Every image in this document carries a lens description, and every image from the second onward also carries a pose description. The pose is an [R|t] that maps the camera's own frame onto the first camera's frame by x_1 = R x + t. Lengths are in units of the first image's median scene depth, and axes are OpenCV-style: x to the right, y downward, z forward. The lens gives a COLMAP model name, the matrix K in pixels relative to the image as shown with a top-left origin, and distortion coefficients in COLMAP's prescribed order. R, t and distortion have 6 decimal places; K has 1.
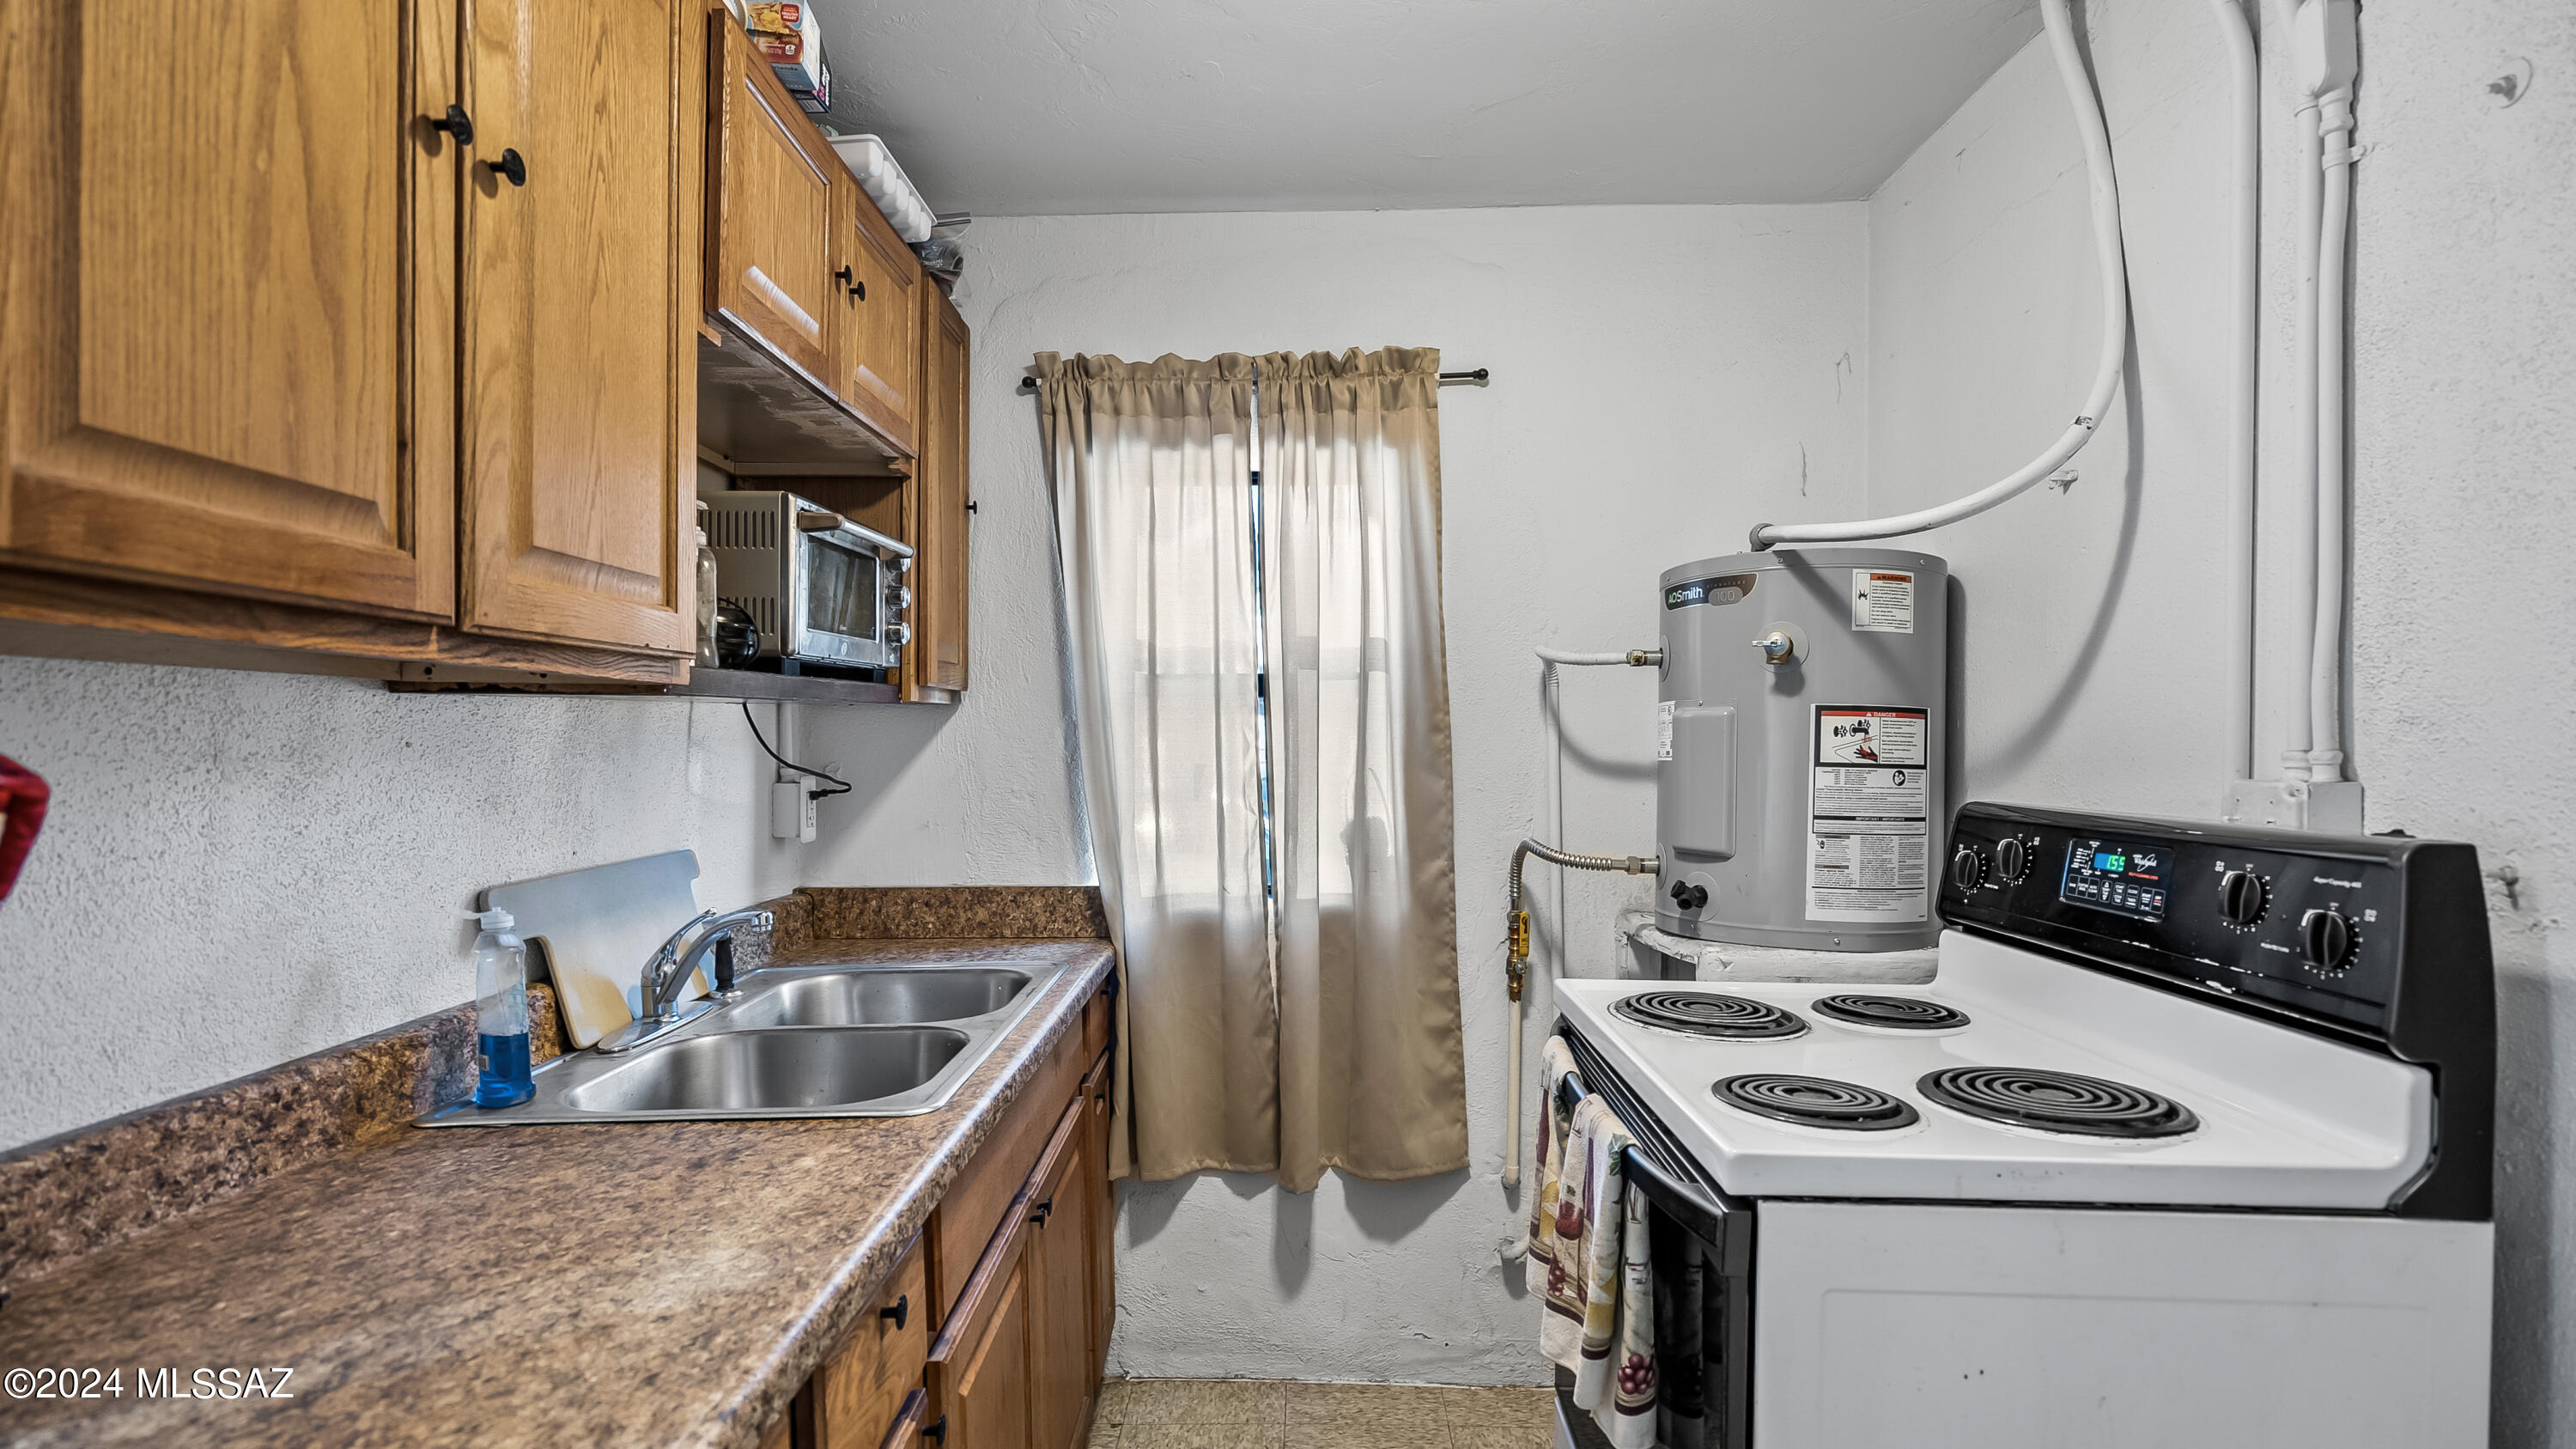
lens RADIAL K [[1187.1, 0, 1280.1], [0, 1187.1, 758.2], [0, 0, 1]] dist [0.000427, 0.000404]
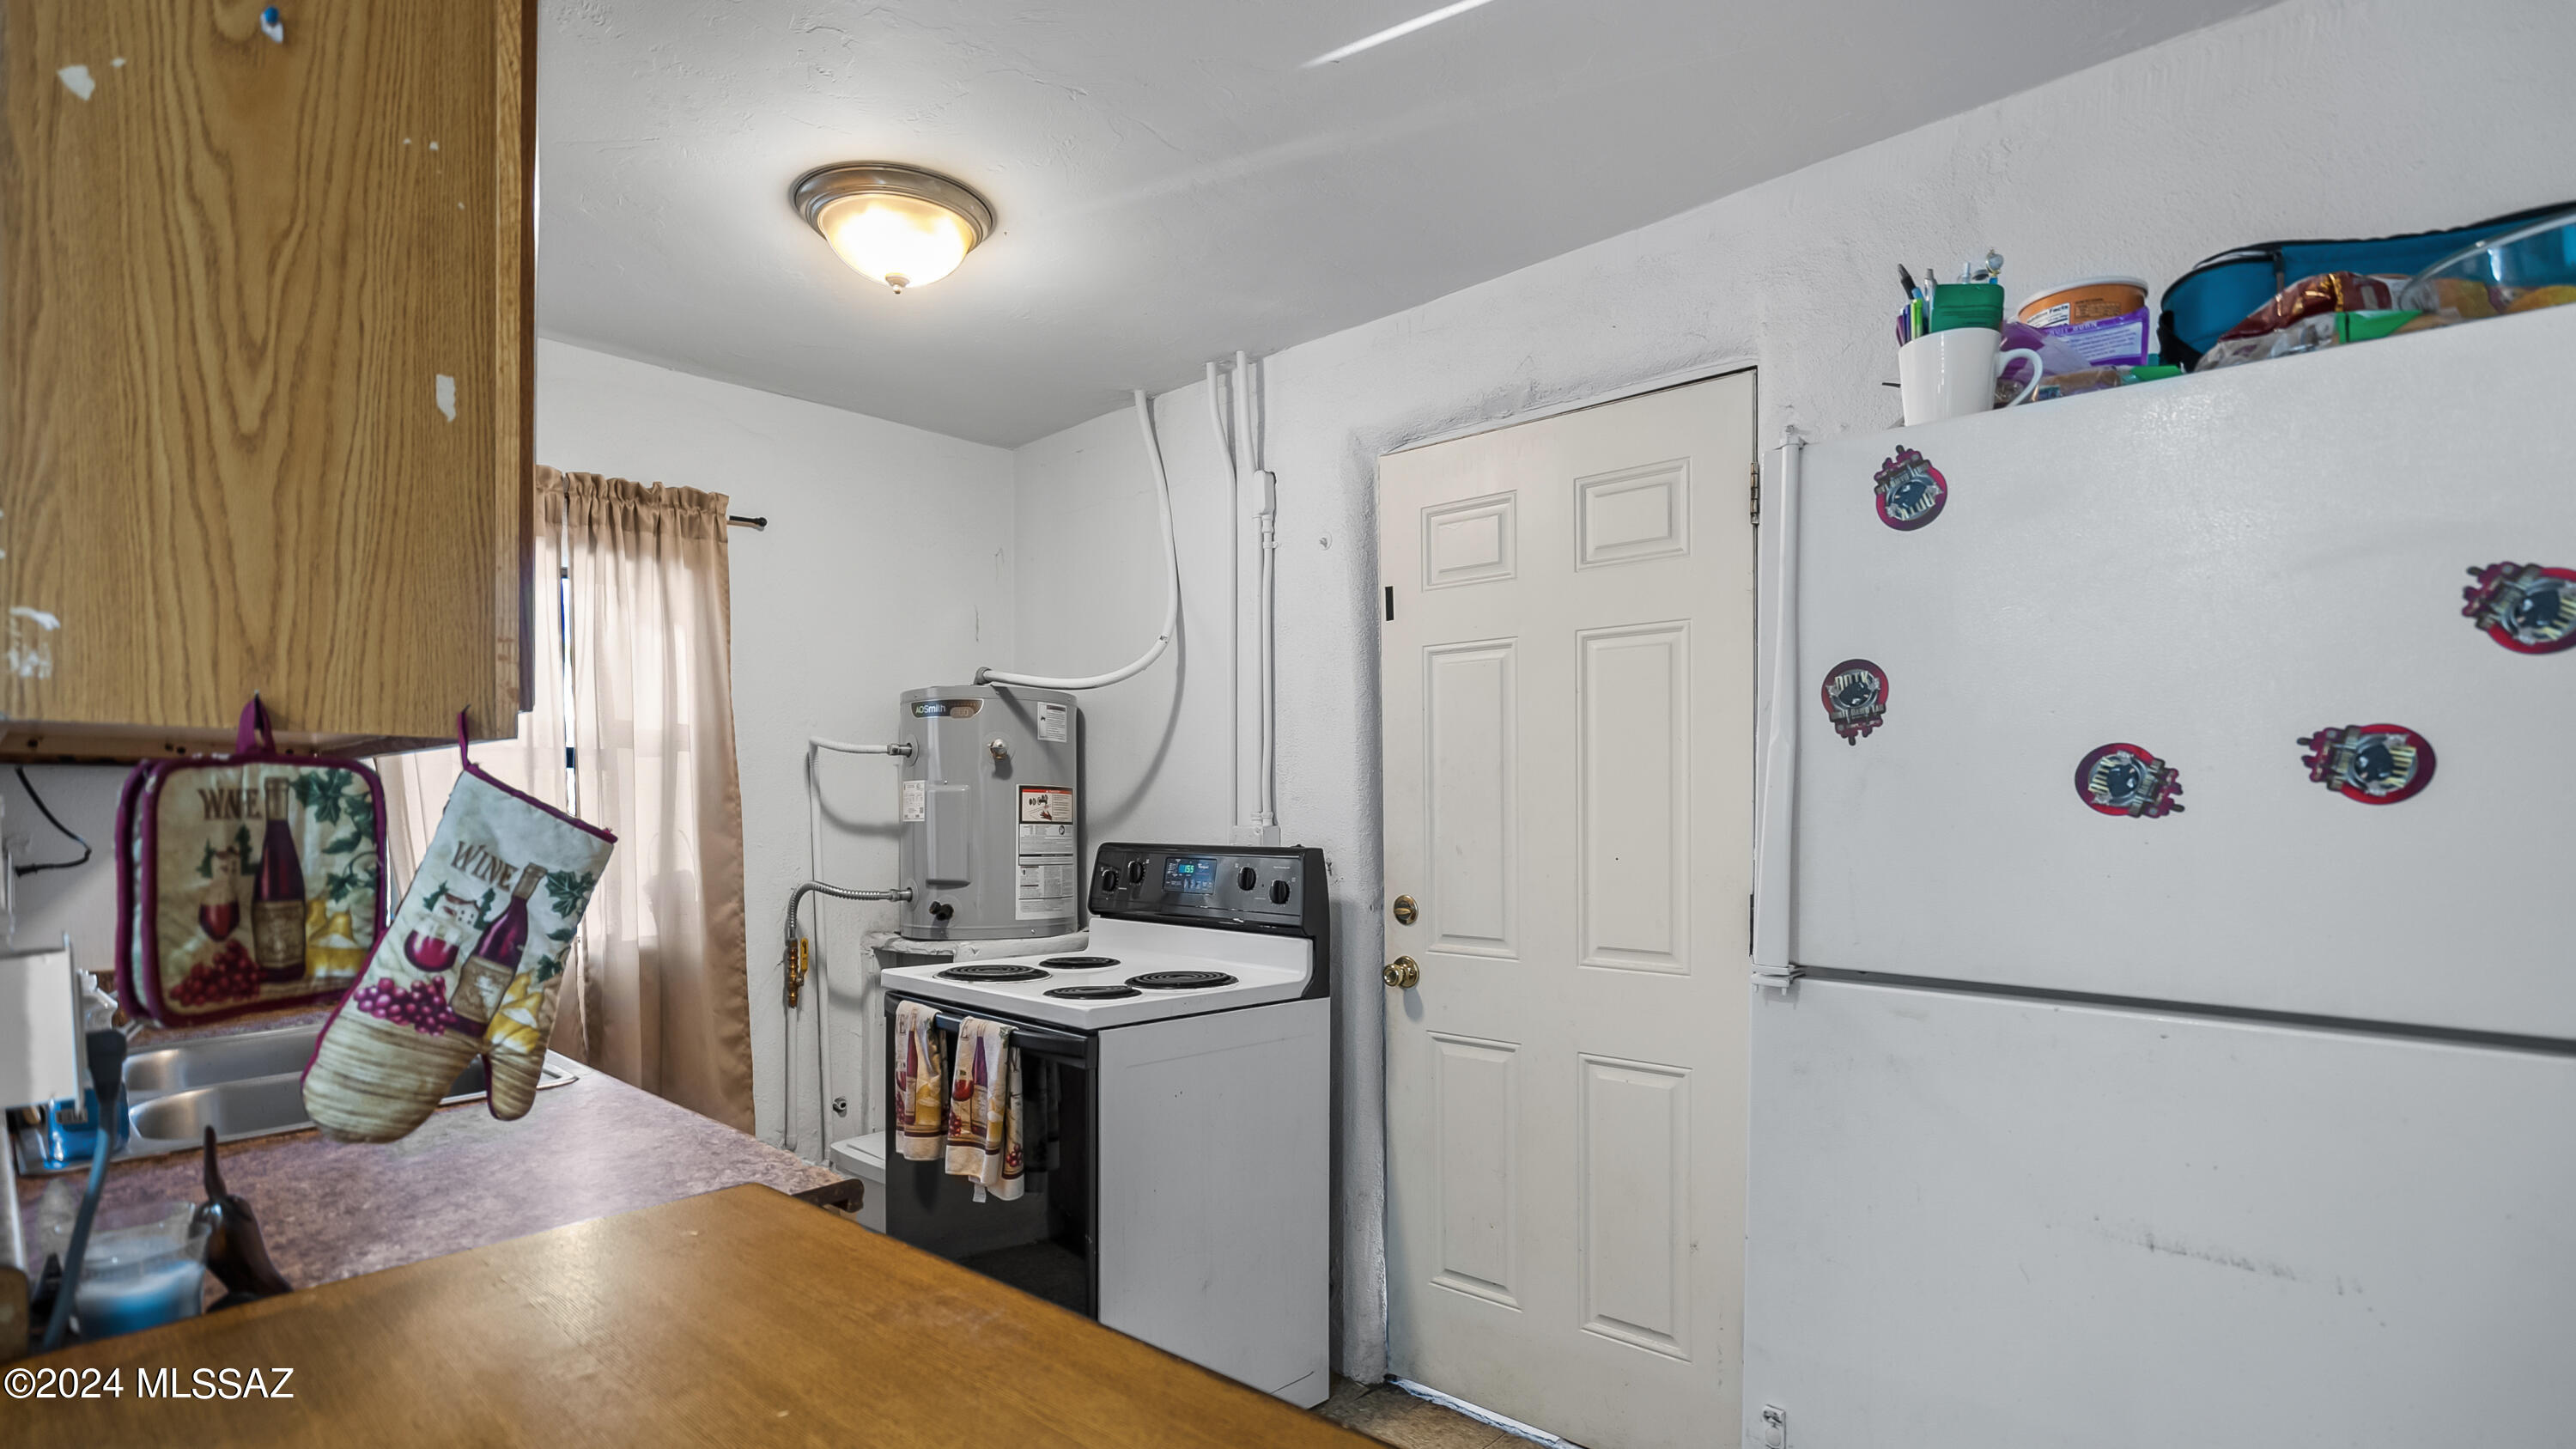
lens RADIAL K [[1251.3, 0, 1289.5], [0, 1251.3, 823.7], [0, 0, 1]] dist [-0.000022, 0.000114]
pose [[0.667941, -0.011409, 0.744127, -0.541189], [0.011783, 0.999919, 0.004753, 0.003211], [-0.744121, 0.005593, 0.668021, -0.383643]]
